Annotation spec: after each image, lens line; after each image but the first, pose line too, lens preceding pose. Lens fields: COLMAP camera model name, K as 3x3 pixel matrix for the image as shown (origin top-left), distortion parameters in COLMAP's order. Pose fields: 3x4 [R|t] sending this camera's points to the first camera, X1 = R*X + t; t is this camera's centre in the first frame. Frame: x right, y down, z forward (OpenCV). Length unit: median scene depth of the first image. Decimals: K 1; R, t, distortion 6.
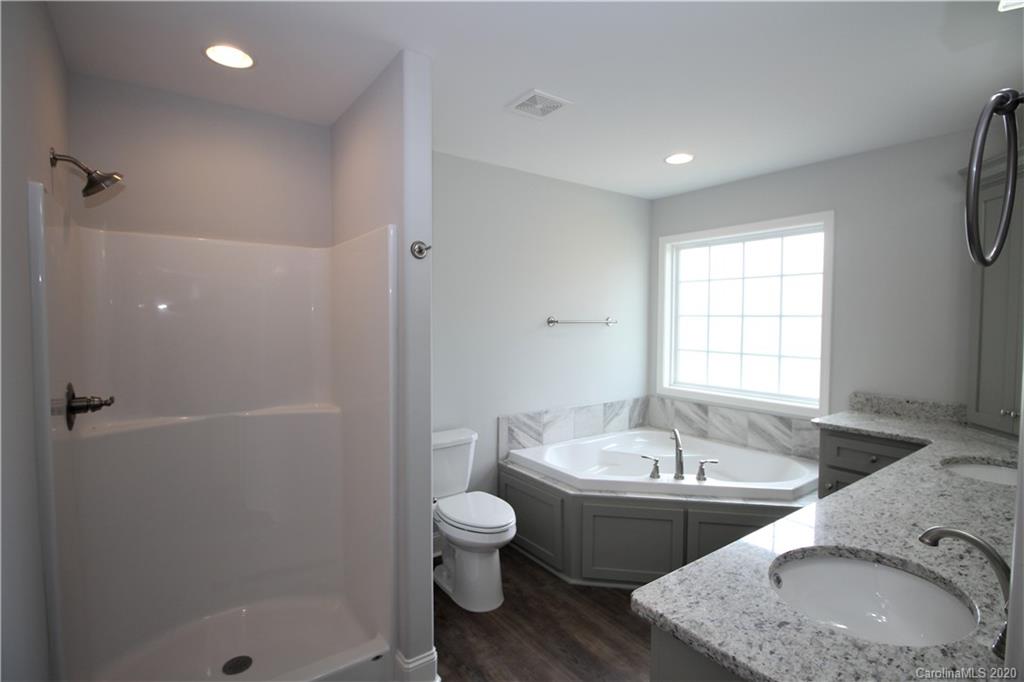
lens RADIAL K [[486.5, 0, 509.5], [0, 486.5, 335.6], [0, 0, 1]] dist [0.000086, -0.012839]
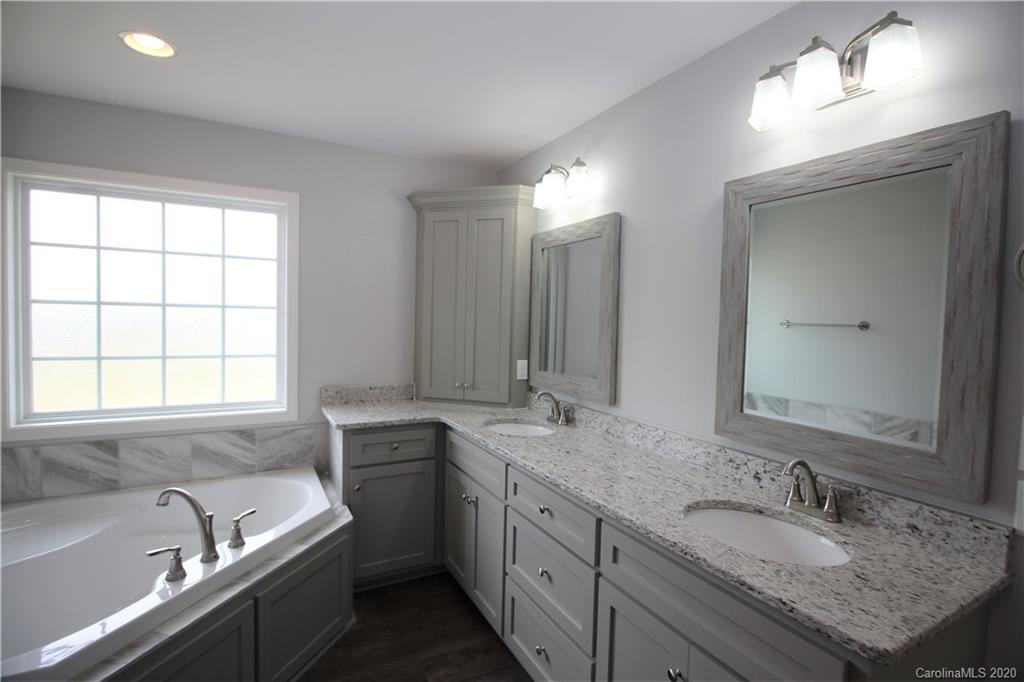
lens RADIAL K [[486.5, 0, 509.5], [0, 486.5, 335.6], [0, 0, 1]] dist [0.000086, -0.012839]
pose [[0.131455, -0.039276, 0.990544, -0.195912], [0.014330, 0.999186, 0.037717, -0.017626], [-0.991219, 0.009236, 0.131910, 0.466643]]
